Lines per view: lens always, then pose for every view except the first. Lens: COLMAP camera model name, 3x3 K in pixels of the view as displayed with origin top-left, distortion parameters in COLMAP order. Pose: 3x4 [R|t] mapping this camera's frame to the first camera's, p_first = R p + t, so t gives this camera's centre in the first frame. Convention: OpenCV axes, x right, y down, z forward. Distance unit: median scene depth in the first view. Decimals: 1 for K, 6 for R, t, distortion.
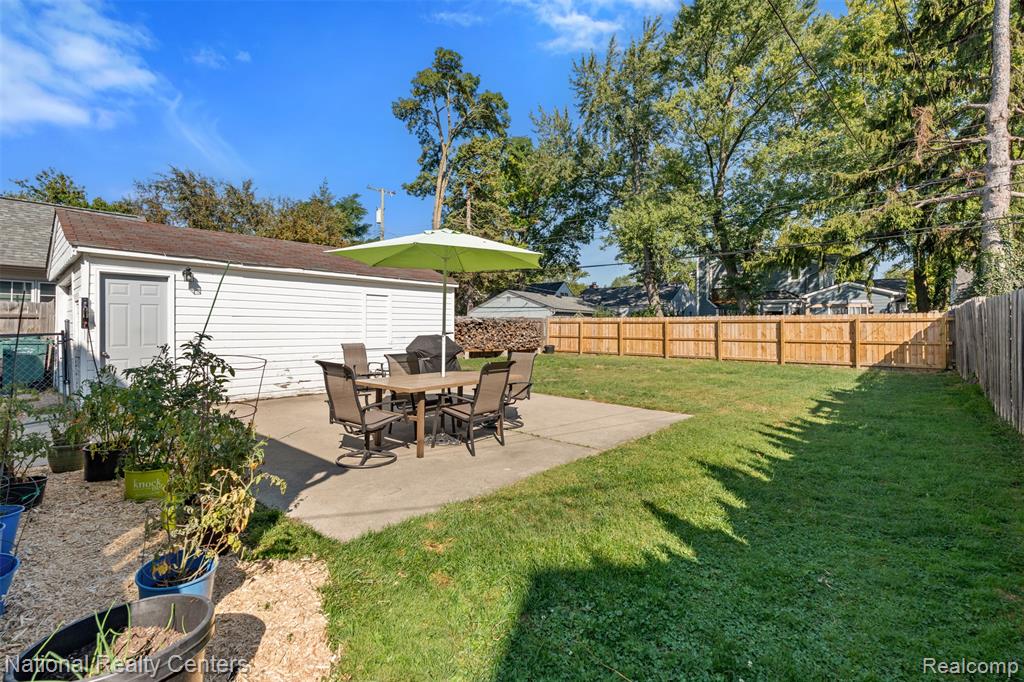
lens RADIAL K [[456.7, 0, 508.9], [0, 456.7, 320.3], [0, 0, 1]] dist [-0.001567, -0.000841]
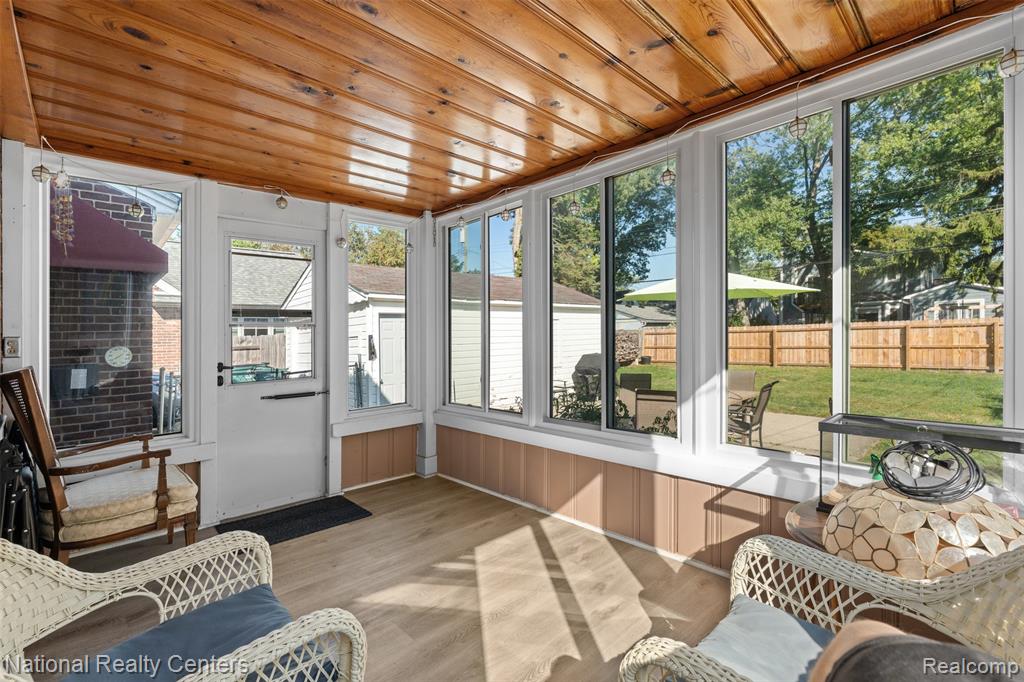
lens RADIAL K [[456.7, 0, 512.2], [0, 456.7, 341.0], [0, 0, 1]] dist [-0.001567, -0.000841]
pose [[0.994786, -0.030251, -0.097398, -0.124121], [0.032617, 0.999208, 0.022784, -0.013794], [0.096632, -0.025842, 0.994985, -0.050498]]
